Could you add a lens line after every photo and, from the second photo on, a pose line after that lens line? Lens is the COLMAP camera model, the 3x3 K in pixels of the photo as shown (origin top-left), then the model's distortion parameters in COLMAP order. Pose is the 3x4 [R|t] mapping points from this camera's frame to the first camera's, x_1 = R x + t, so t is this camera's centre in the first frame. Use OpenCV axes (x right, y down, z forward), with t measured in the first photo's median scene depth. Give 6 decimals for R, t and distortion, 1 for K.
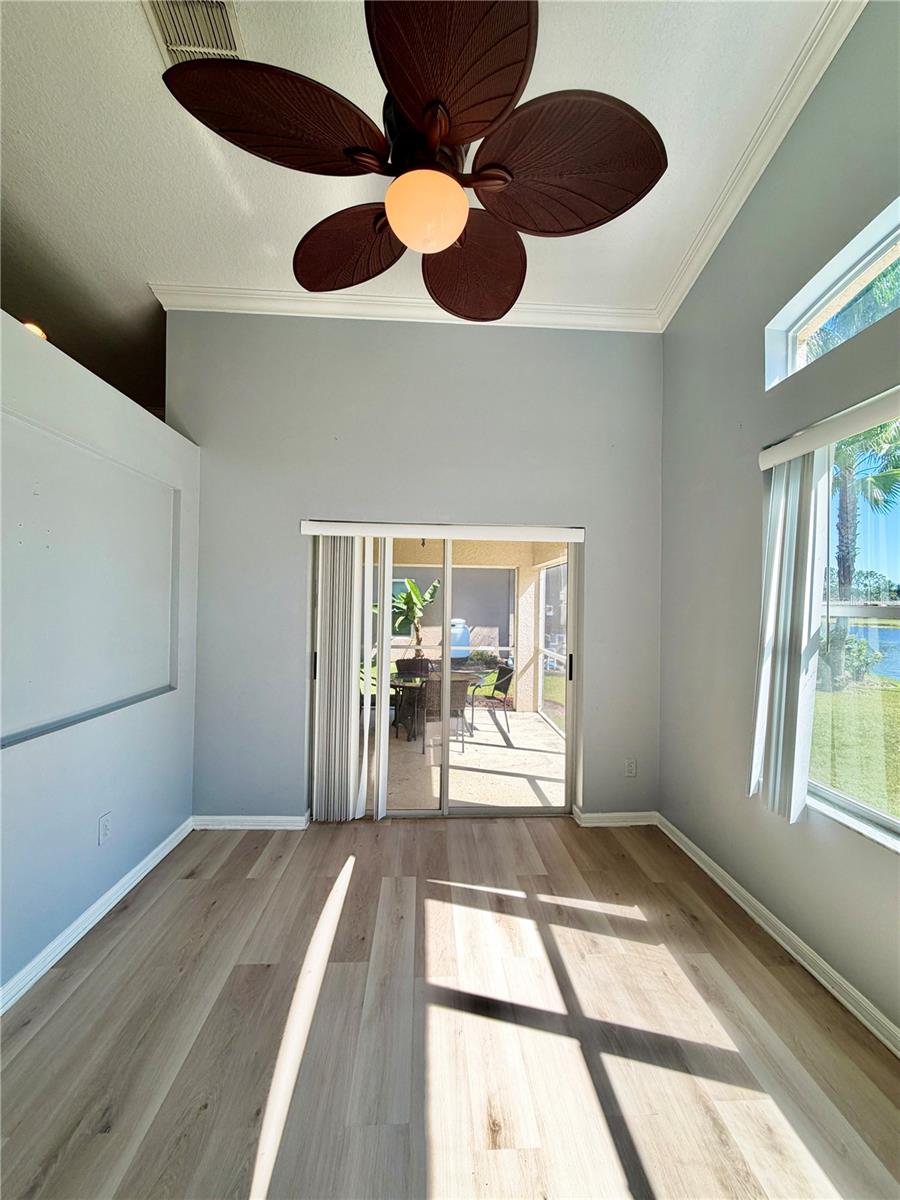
lens RADIAL K [[478.5, 0, 451.0], [0, 478.5, 598.5], [0, 0, 1]] dist [-0.002295, 0.000354]
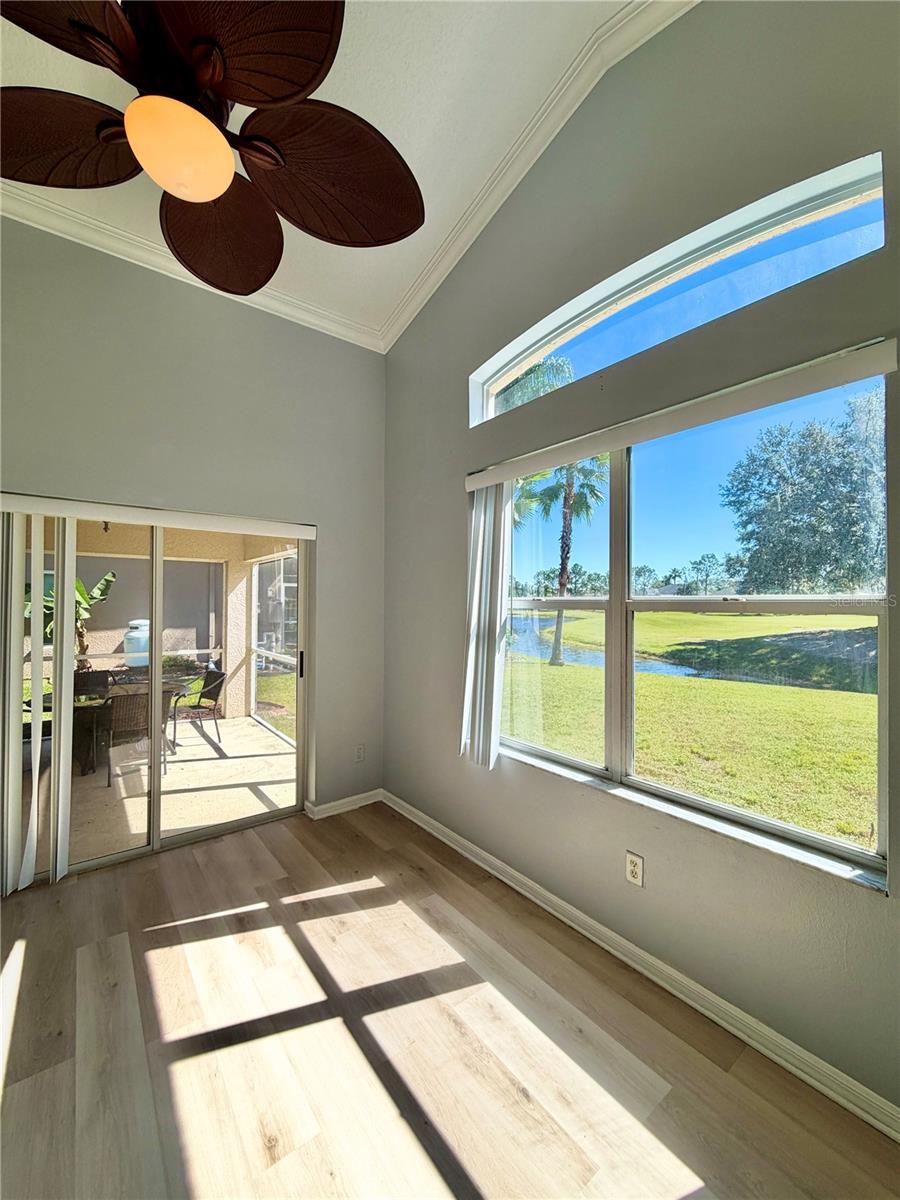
lens RADIAL K [[478.5, 0, 451.0], [0, 478.5, 598.5], [0, 0, 1]] dist [-0.002295, 0.000354]
pose [[0.822756, -0.005572, 0.568368, -0.088420], [0.001664, 0.999971, 0.007394, -0.001050], [-0.568393, -0.005137, 0.822741, 0.002186]]
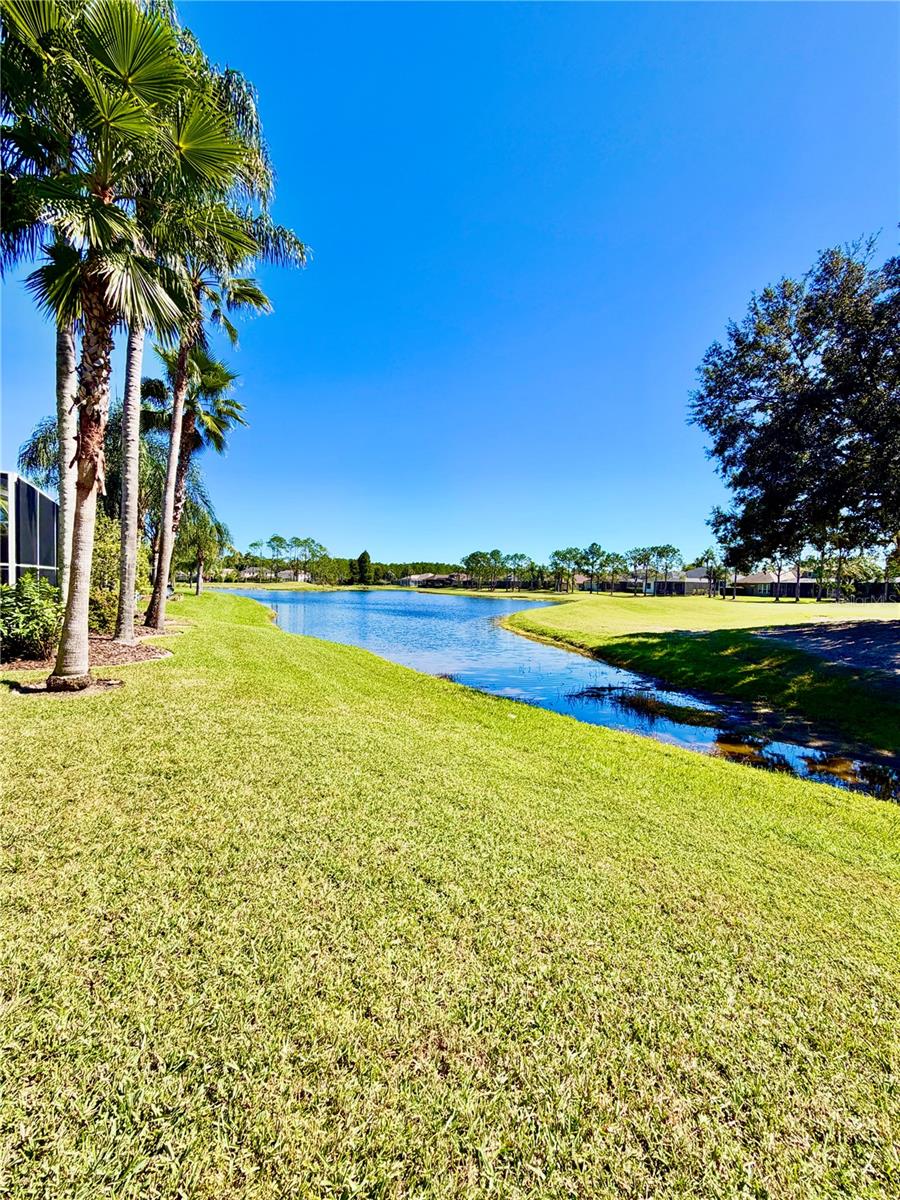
lens RADIAL K [[478.5, 0, 451.0], [0, 478.5, 598.5], [0, 0, 1]] dist [-0.002295, 0.000354]
pose [[0.864404, -0.008528, 0.502726, 3.716383], [-0.015062, 0.998968, 0.042843, 0.241098], [-0.502573, -0.044606, 0.863383, 0.863898]]
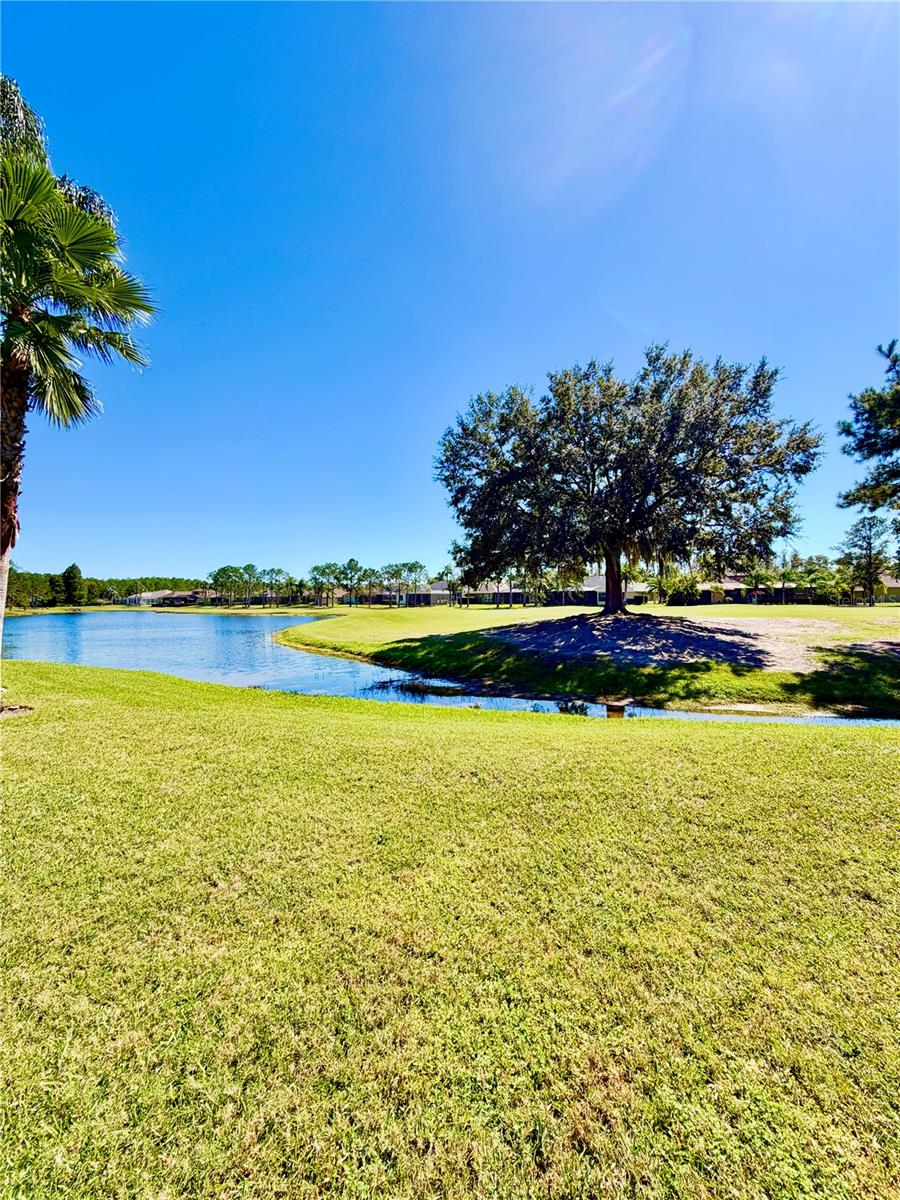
lens RADIAL K [[478.5, 0, 451.0], [0, 478.5, 598.5], [0, 0, 1]] dist [-0.002295, 0.000354]
pose [[0.517705, -0.015794, 0.855413, 2.603248], [0.008275, 0.999875, 0.013453, 0.152222], [-0.855519, 0.000114, 0.517771, 0.250885]]
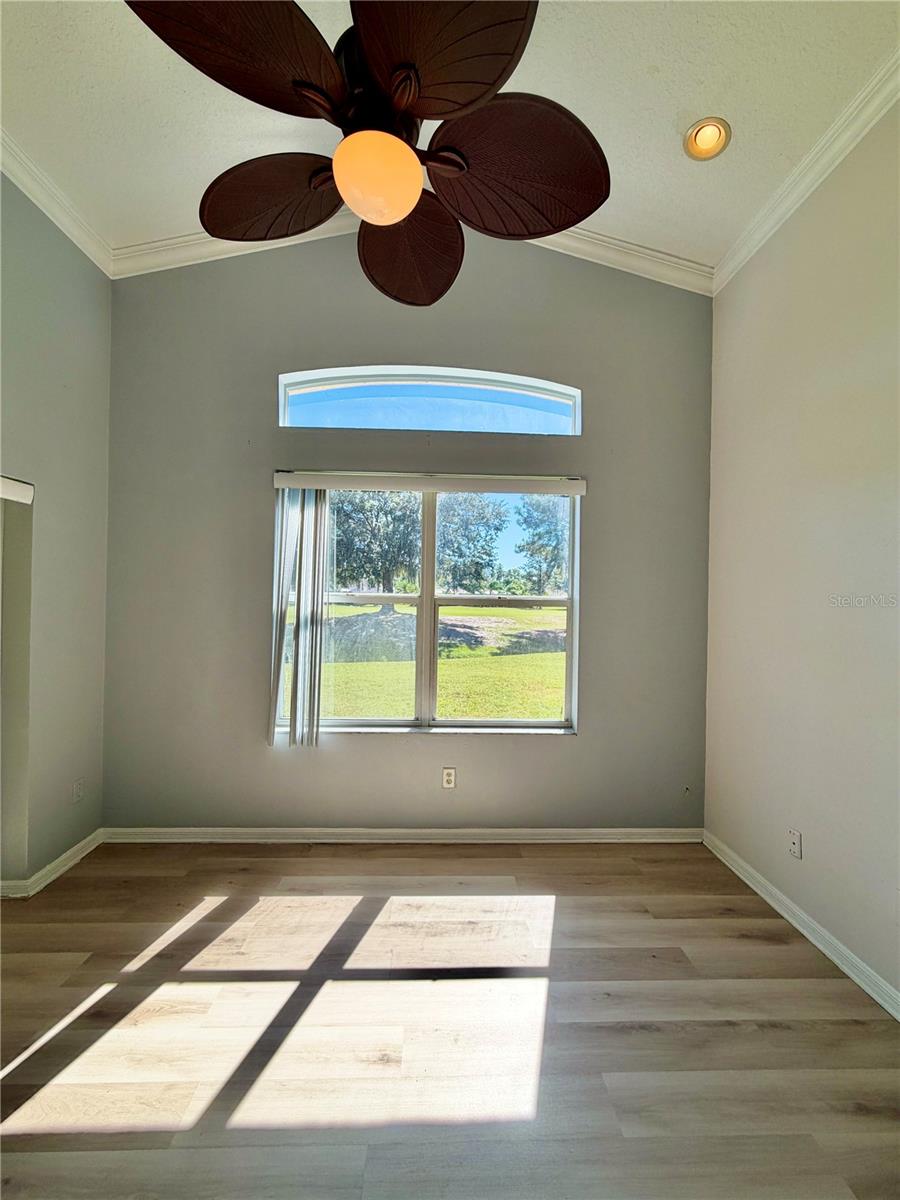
lens RADIAL K [[478.5, 0, 451.0], [0, 478.5, 598.5], [0, 0, 1]] dist [-0.002295, 0.000354]
pose [[0.019602, -0.012373, 0.999731, -0.600735], [-0.028866, 0.999500, 0.012936, -0.005660], [-0.999391, -0.029112, 0.019235, 0.497242]]
